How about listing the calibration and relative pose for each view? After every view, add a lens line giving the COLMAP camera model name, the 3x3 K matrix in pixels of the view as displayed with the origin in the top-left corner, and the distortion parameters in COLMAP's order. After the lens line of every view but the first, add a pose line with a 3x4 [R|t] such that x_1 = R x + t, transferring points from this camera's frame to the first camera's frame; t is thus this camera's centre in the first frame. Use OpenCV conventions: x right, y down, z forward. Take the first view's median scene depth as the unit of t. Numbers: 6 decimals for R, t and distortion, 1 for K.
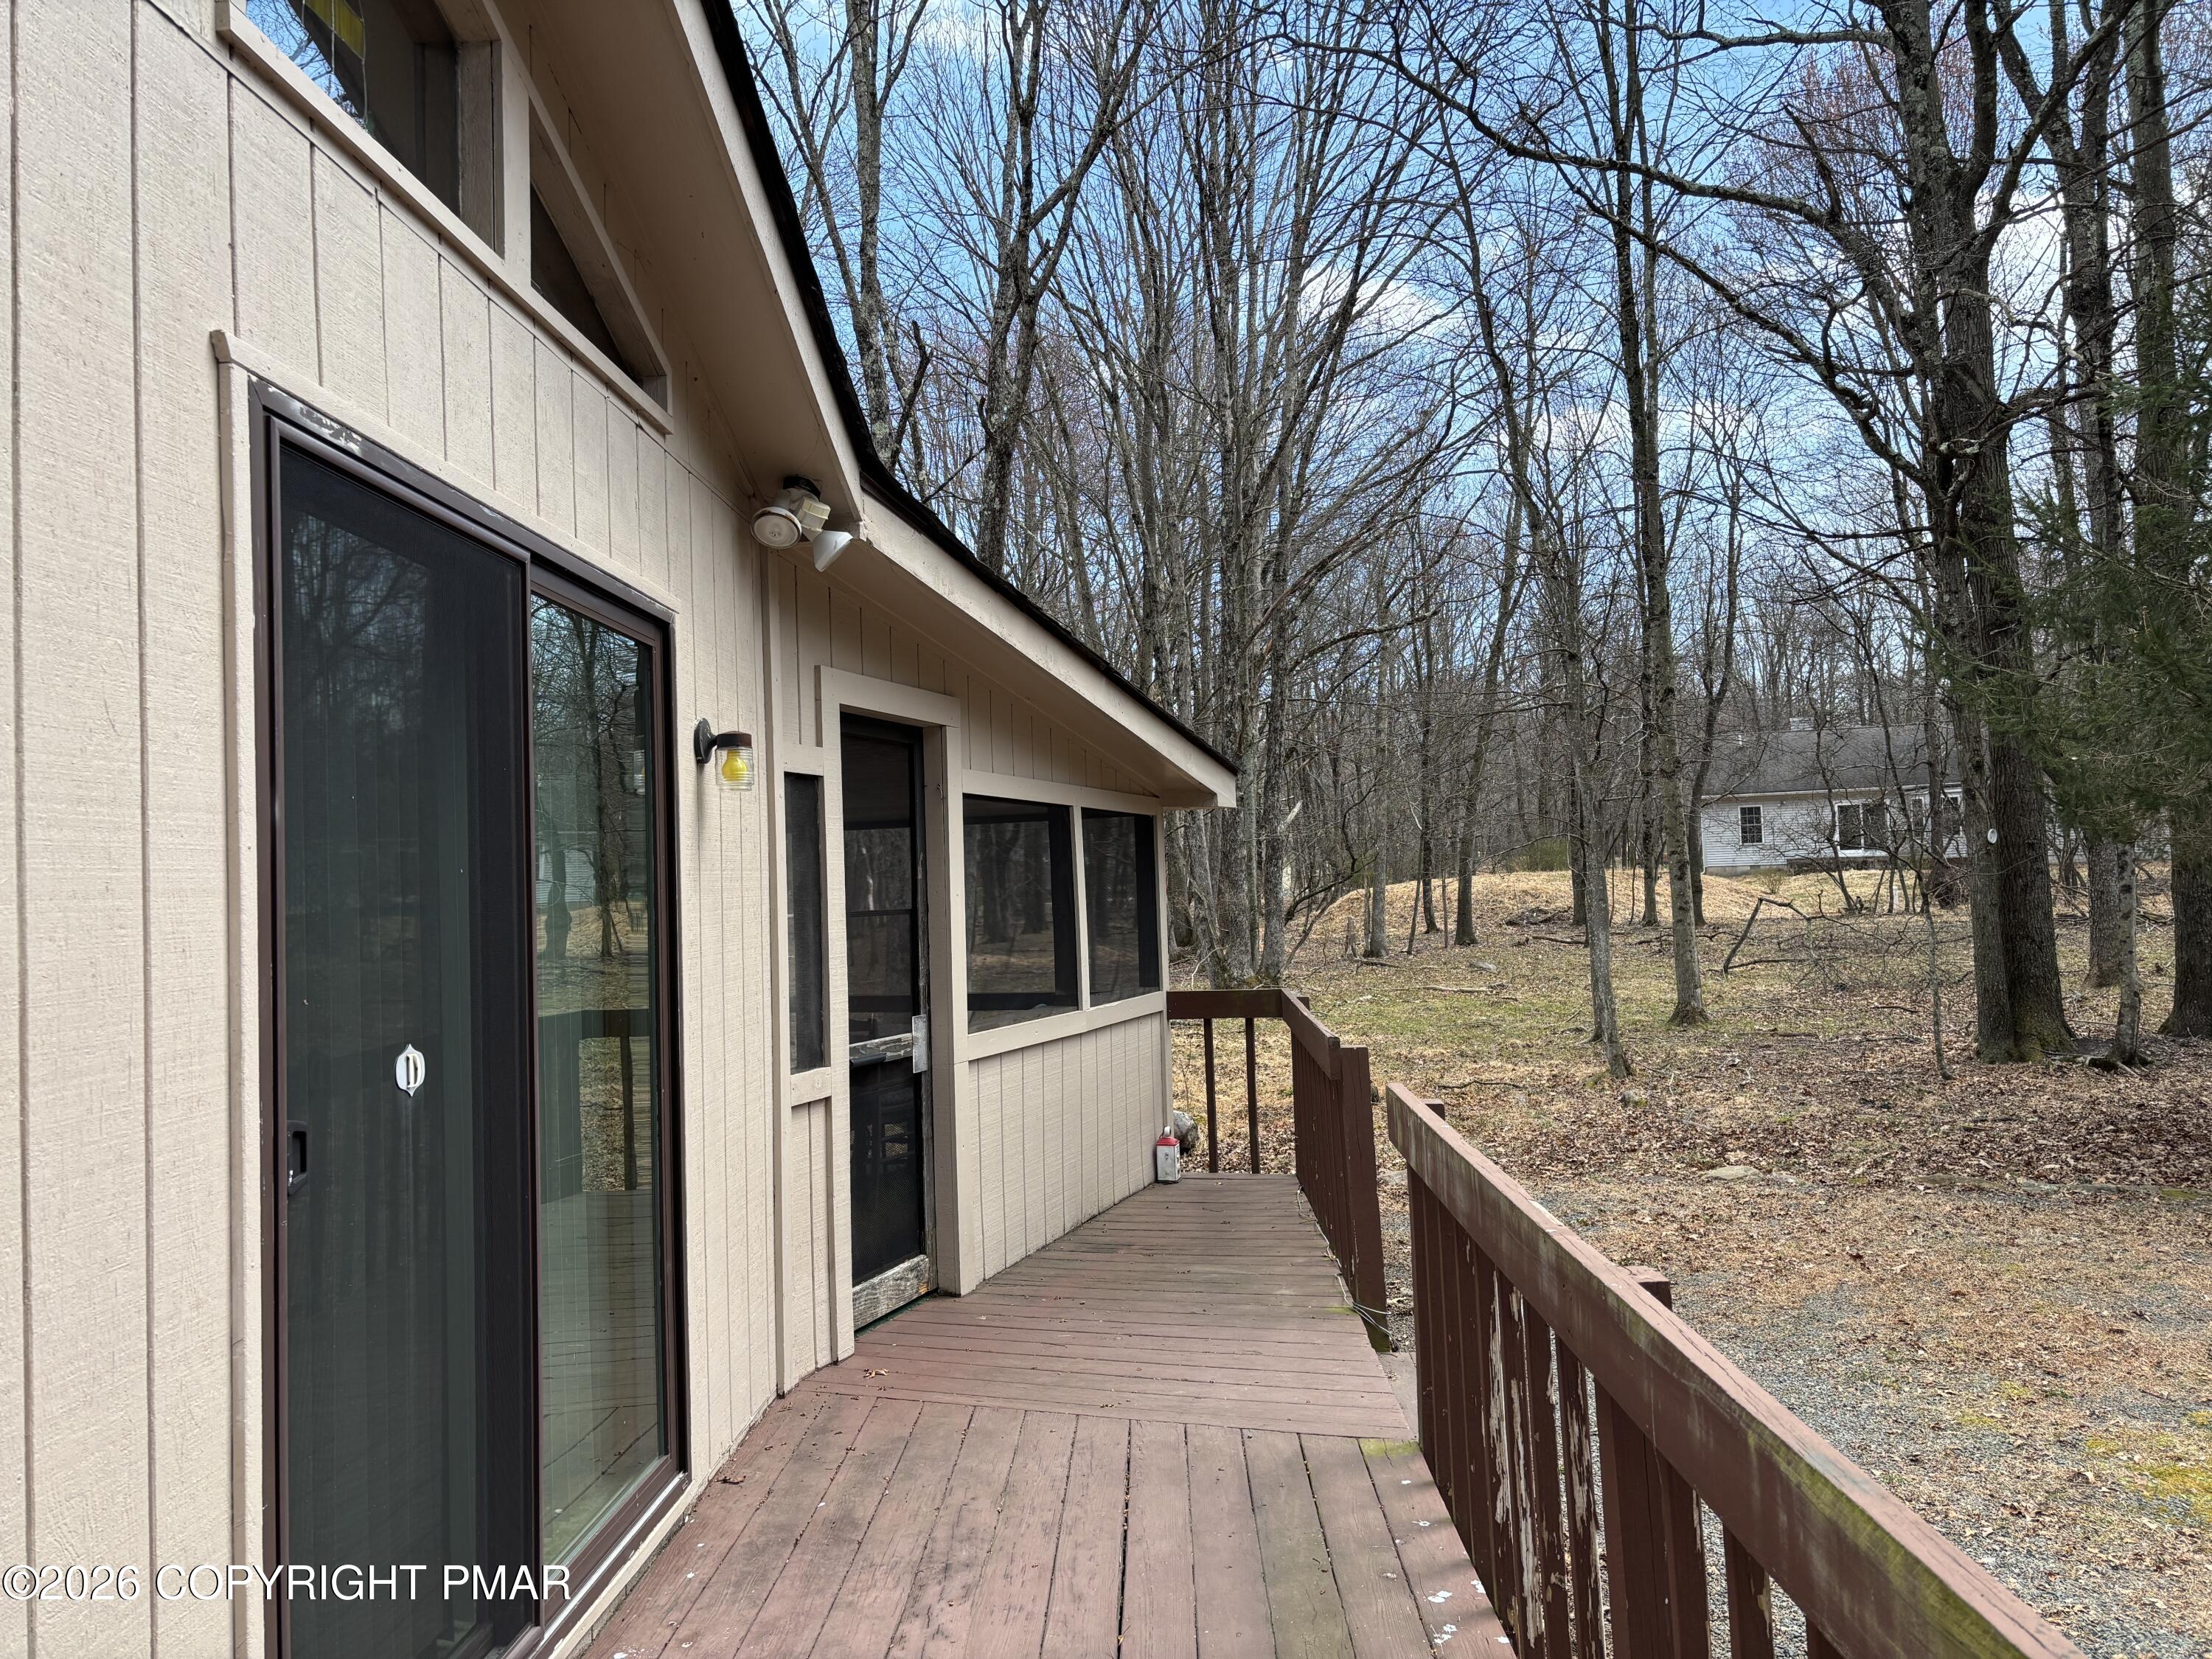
lens RADIAL K [[1644.1, 0, 1106.5], [0, 1644.1, 823.8], [0, 0, 1]] dist [0.048040, -0.052559]
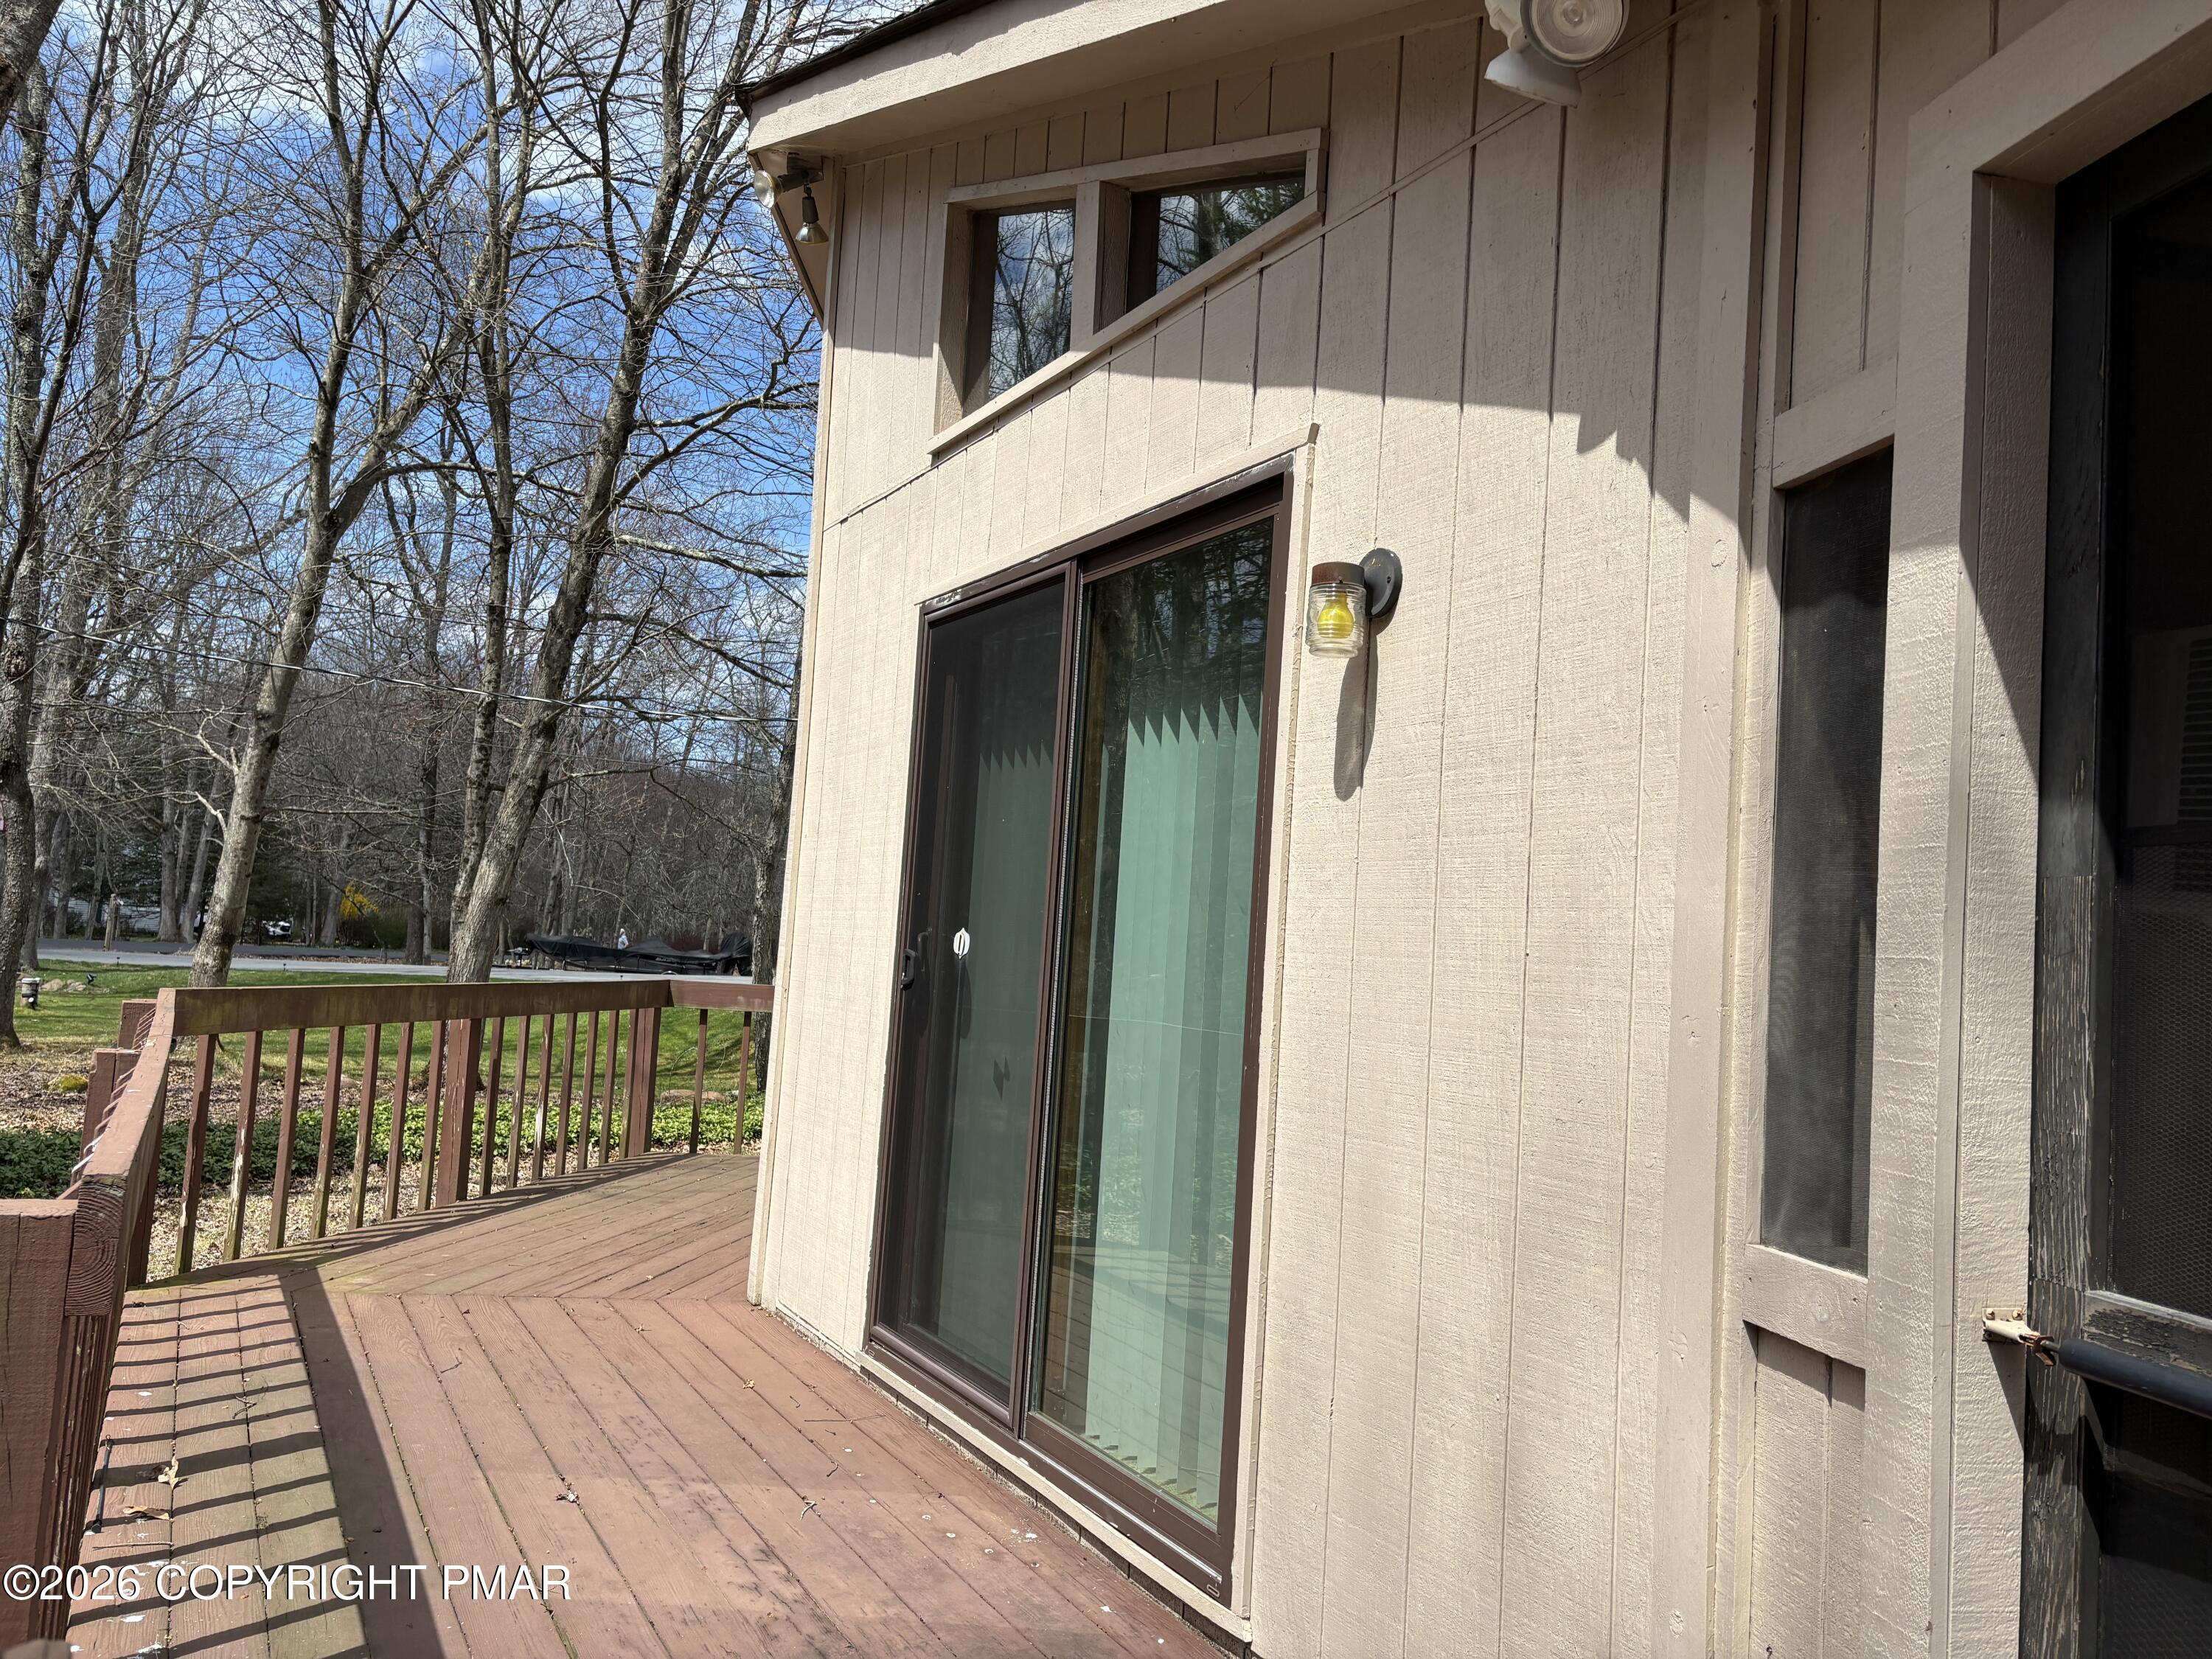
lens RADIAL K [[1644.1, 0, 1107.7], [0, 1644.1, 836.5], [0, 0, 1]] dist [0.048040, -0.052559]
pose [[-0.858483, -0.049632, -0.510434, 0.216684], [-0.010700, 0.996823, -0.078931, 0.124391], [0.512730, -0.062299, -0.856287, 1.826201]]
